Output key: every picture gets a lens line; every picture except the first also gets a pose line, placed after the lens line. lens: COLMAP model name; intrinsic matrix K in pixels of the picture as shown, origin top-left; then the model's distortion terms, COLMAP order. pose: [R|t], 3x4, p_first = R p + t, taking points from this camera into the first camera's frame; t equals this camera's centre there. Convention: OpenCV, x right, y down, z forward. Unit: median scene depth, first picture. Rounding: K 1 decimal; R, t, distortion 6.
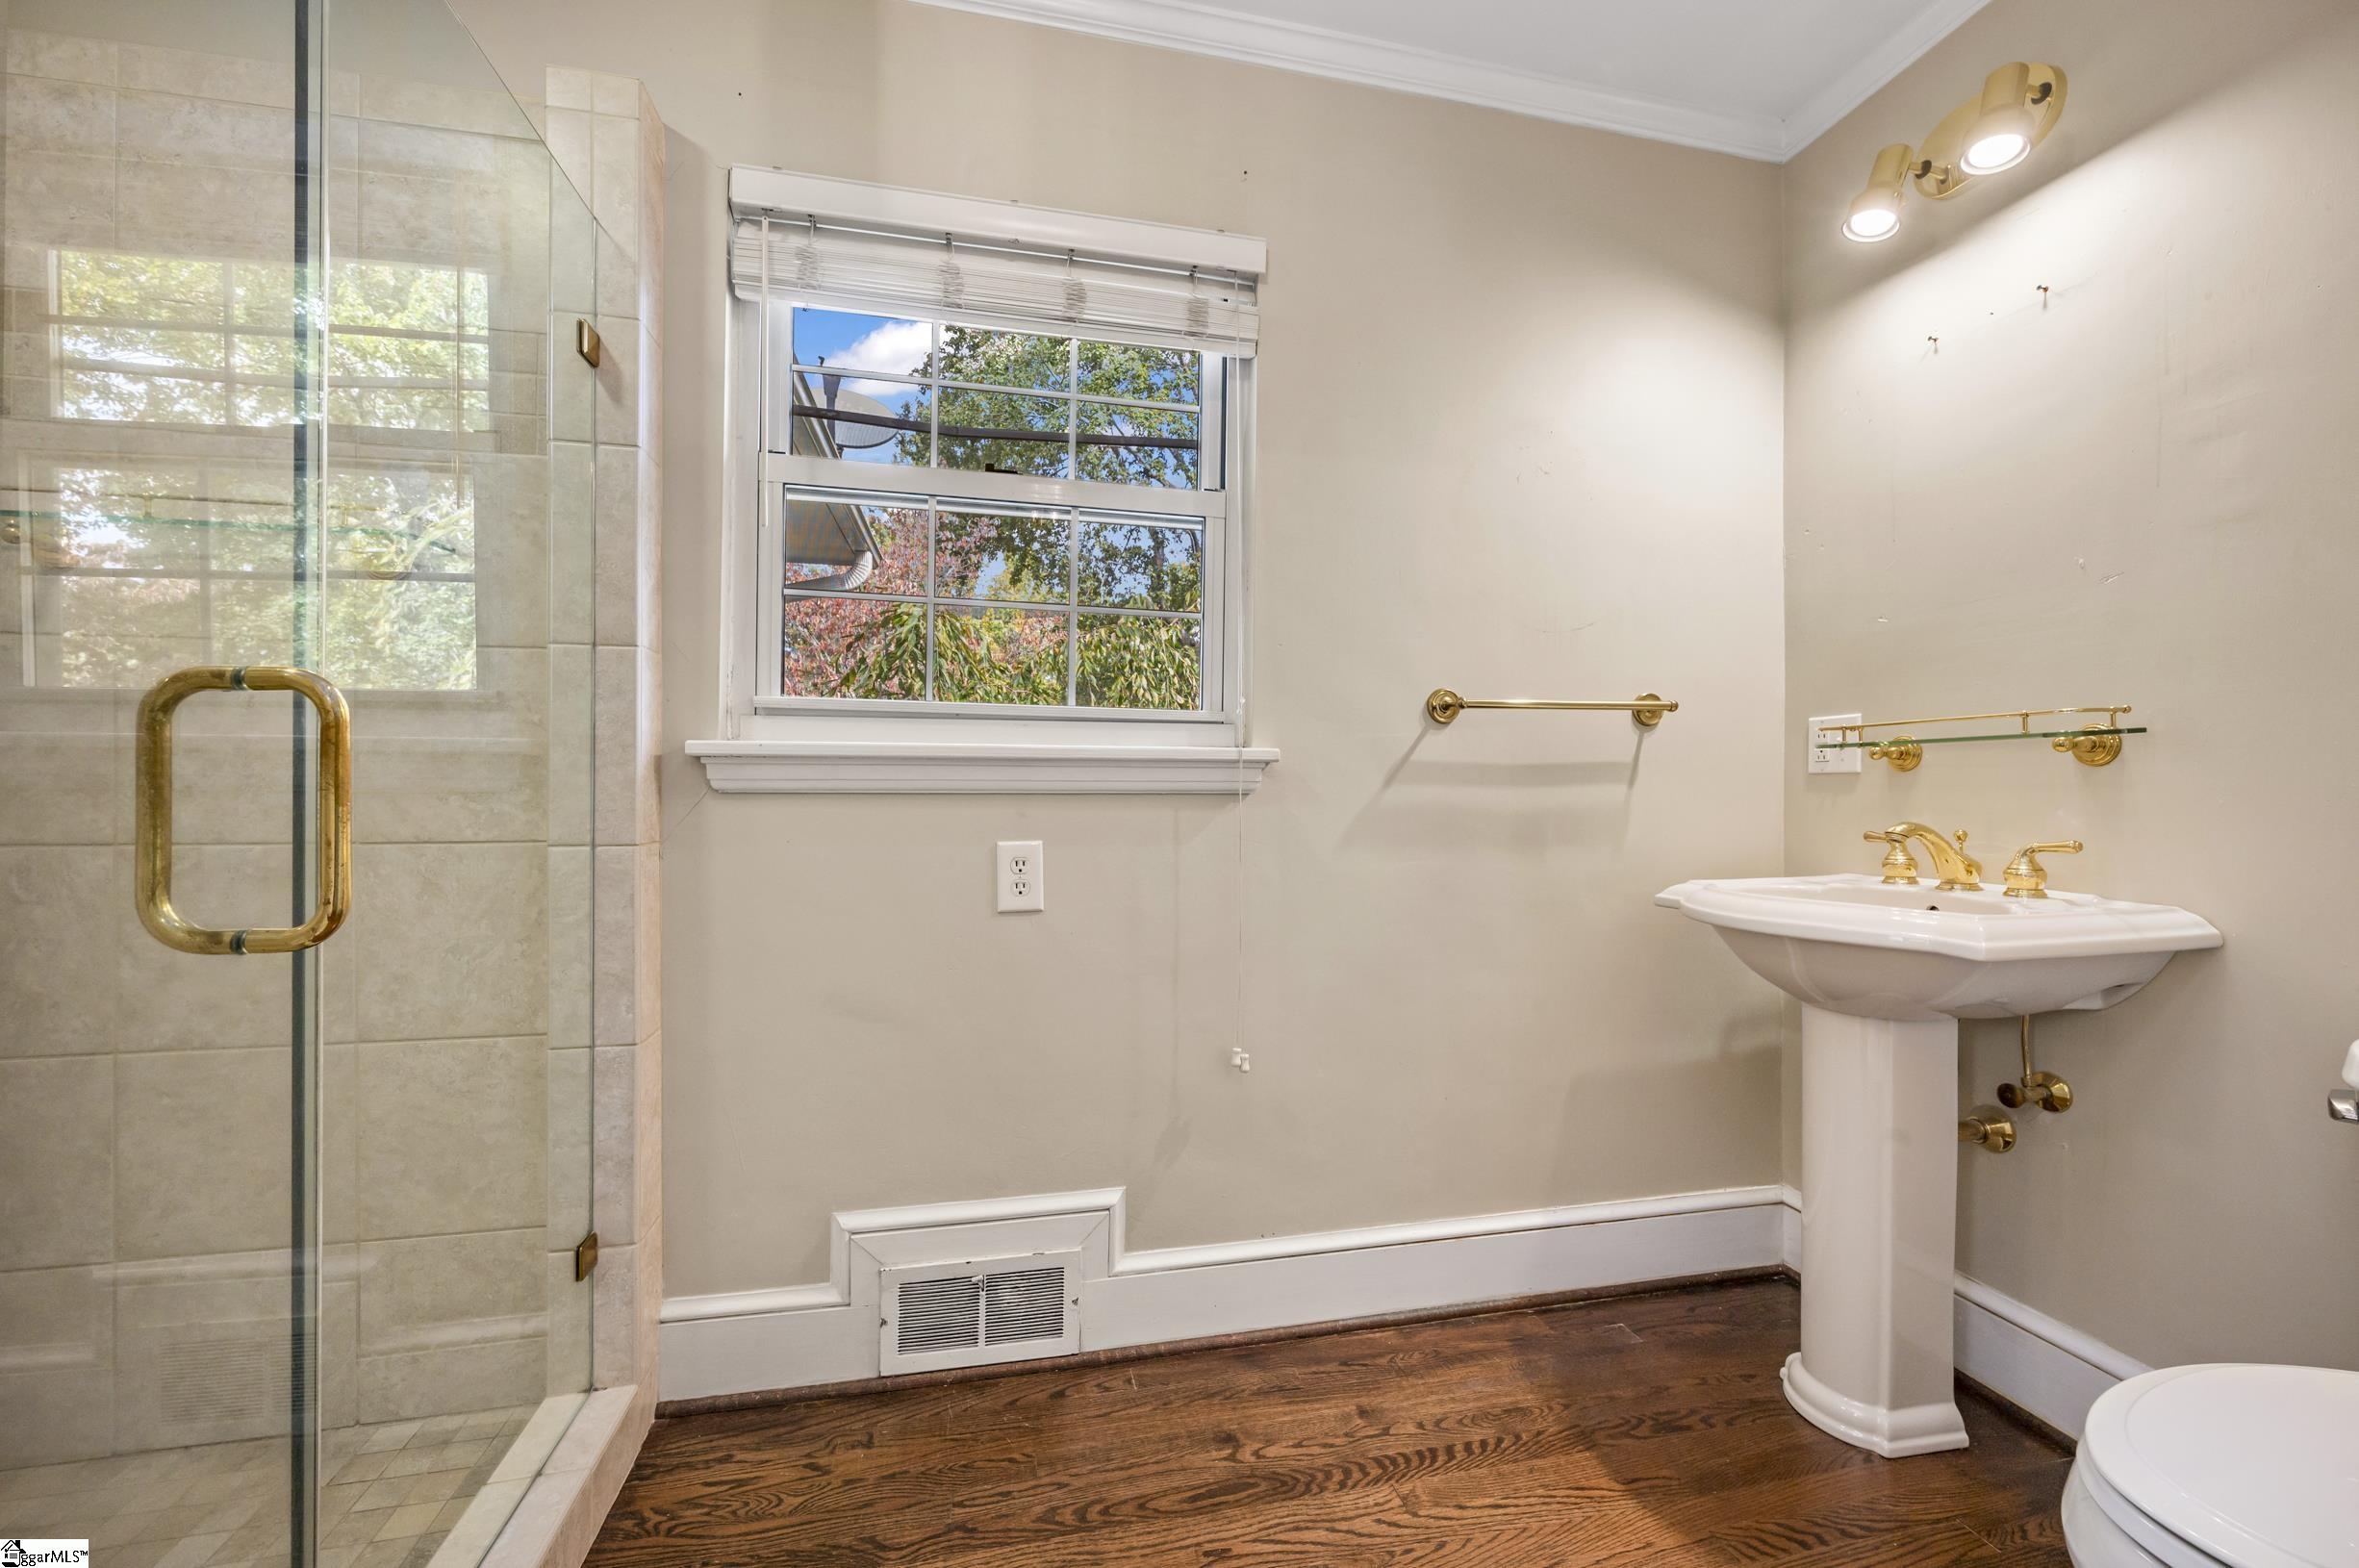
lens RADIAL K [[940.2, 0, 1184.8], [0, 940.2, 782.5], [0, 0, 1]] dist [-0.000453, -0.000020]
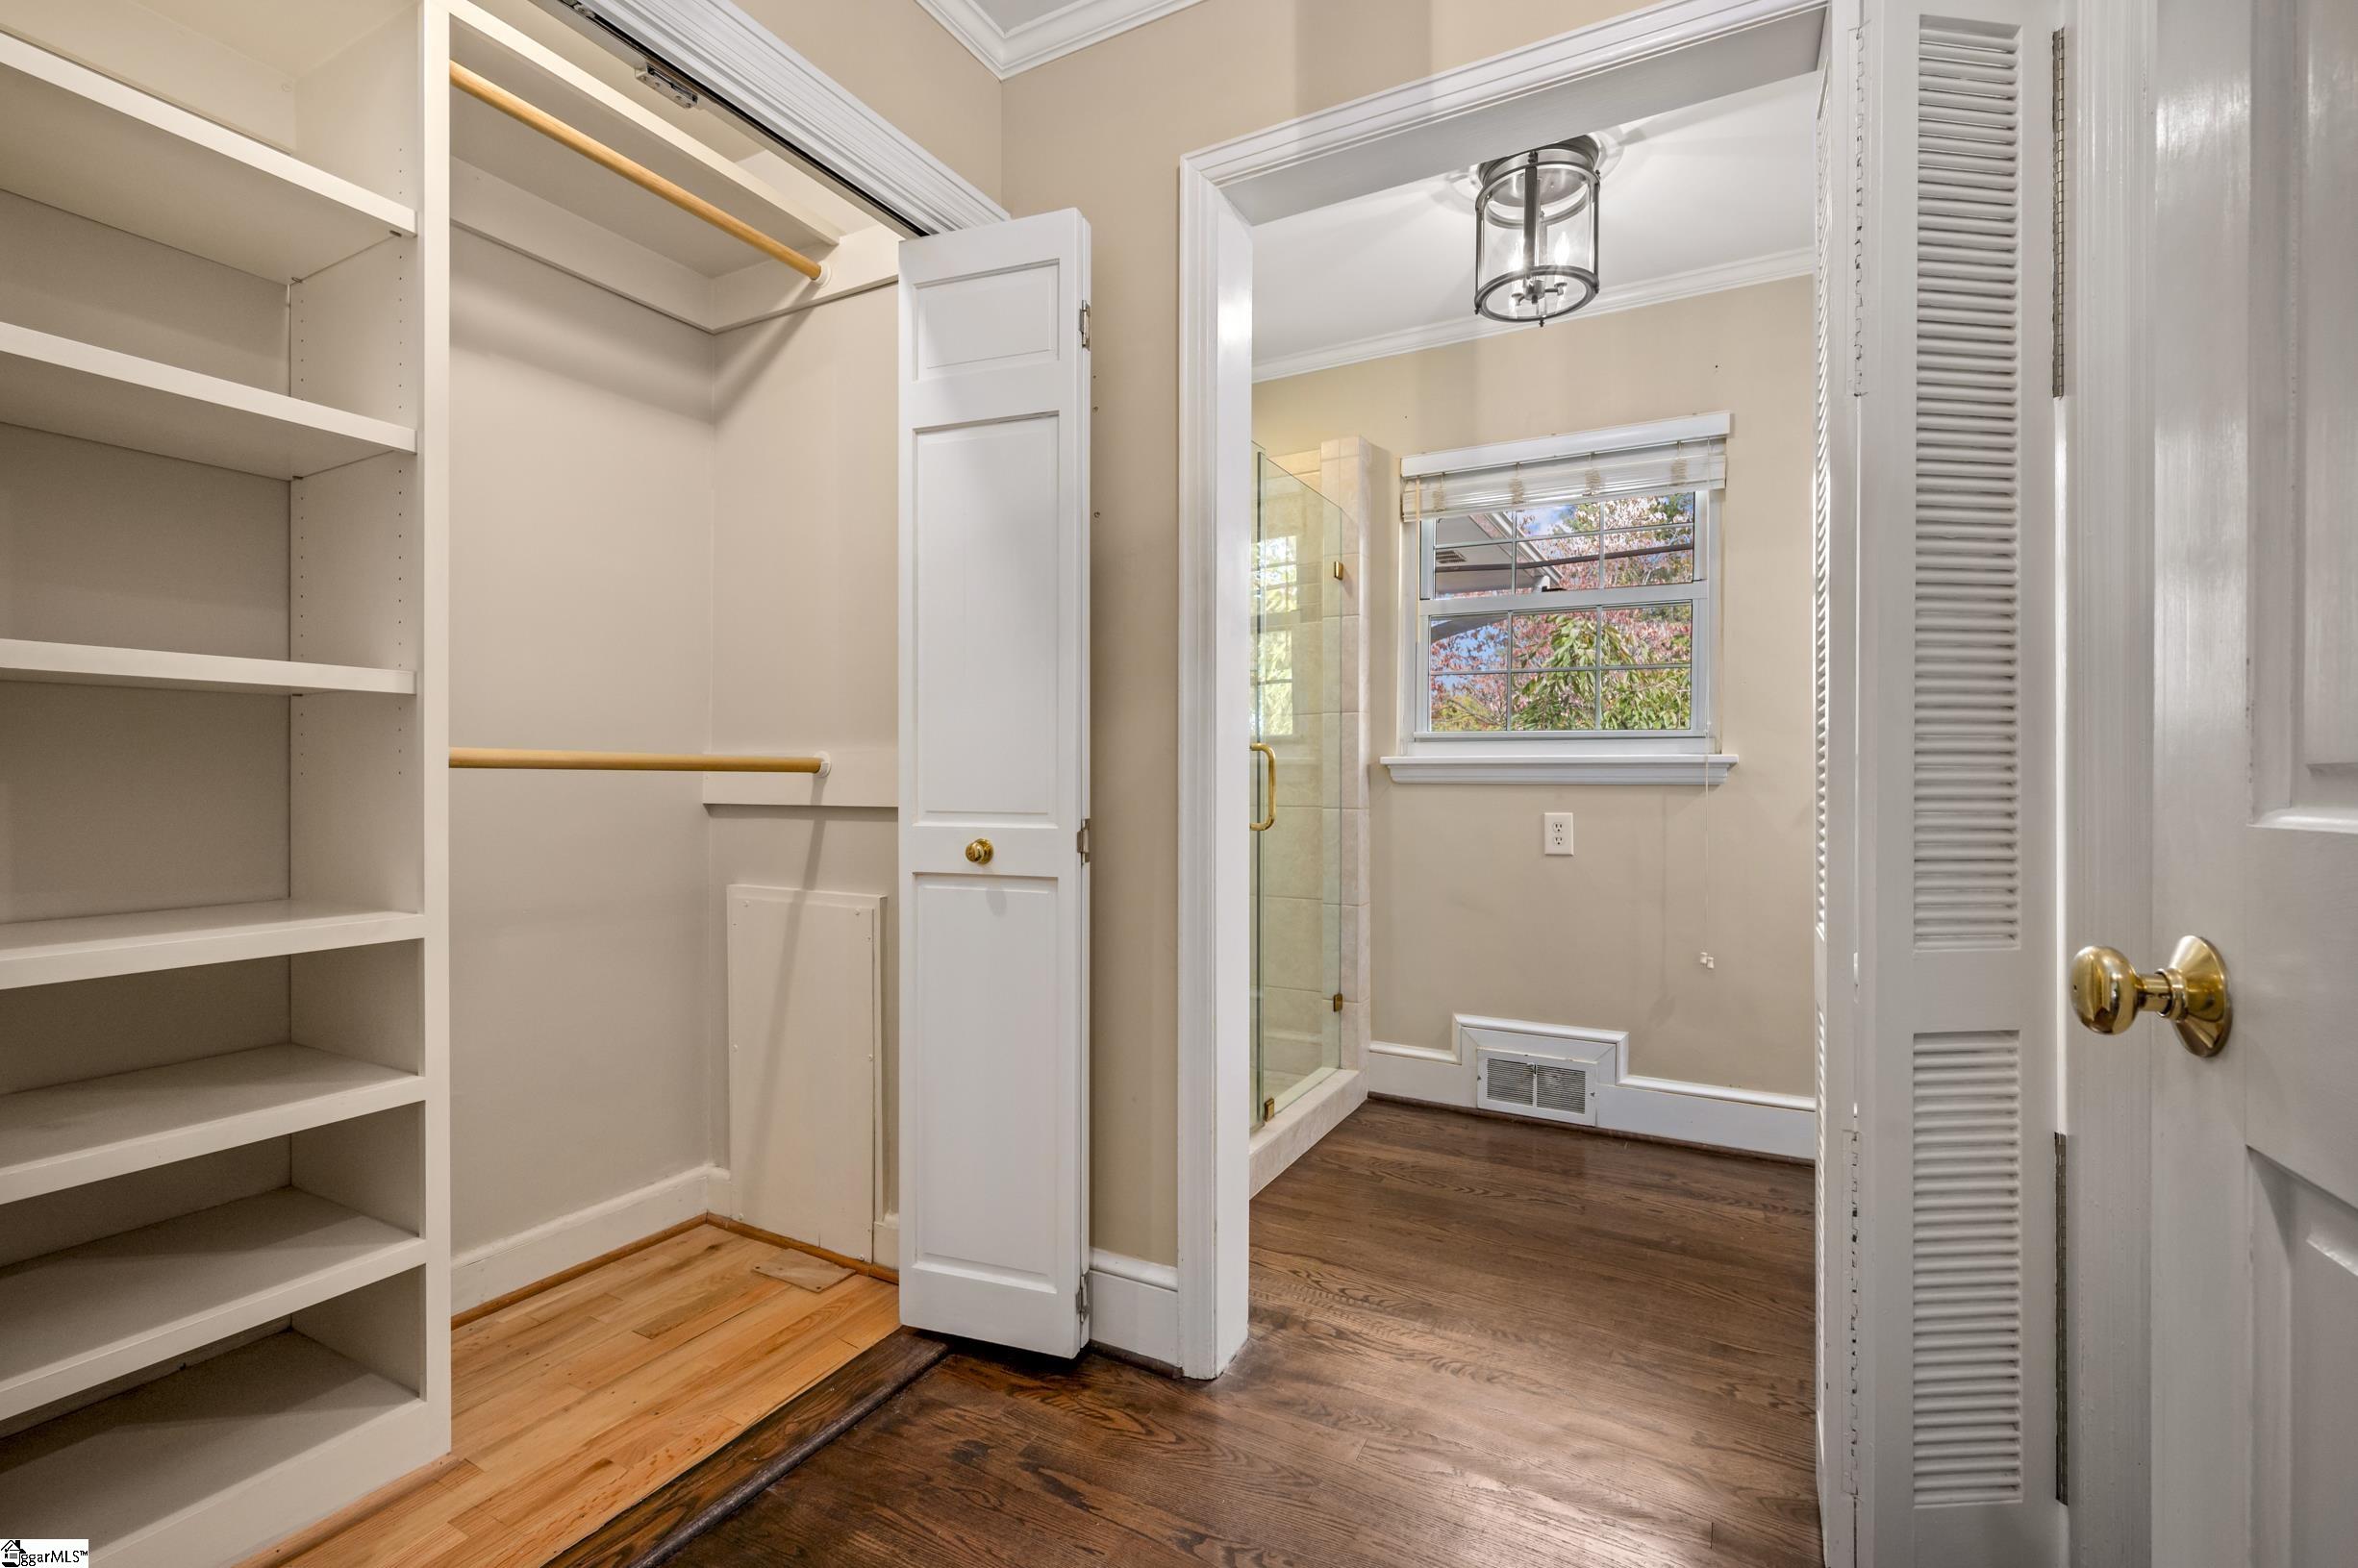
lens RADIAL K [[1044.4, 0, 1180.1], [0, 1044.4, 782.6], [0, 0, 1]] dist [-0.000645, -0.000075]
pose [[0.757855, 0.000979, -0.652423, 0.554753], [0.000610, 0.999997, 0.002209, 0.004216], [0.652423, -0.002071, 0.757852, -0.895036]]
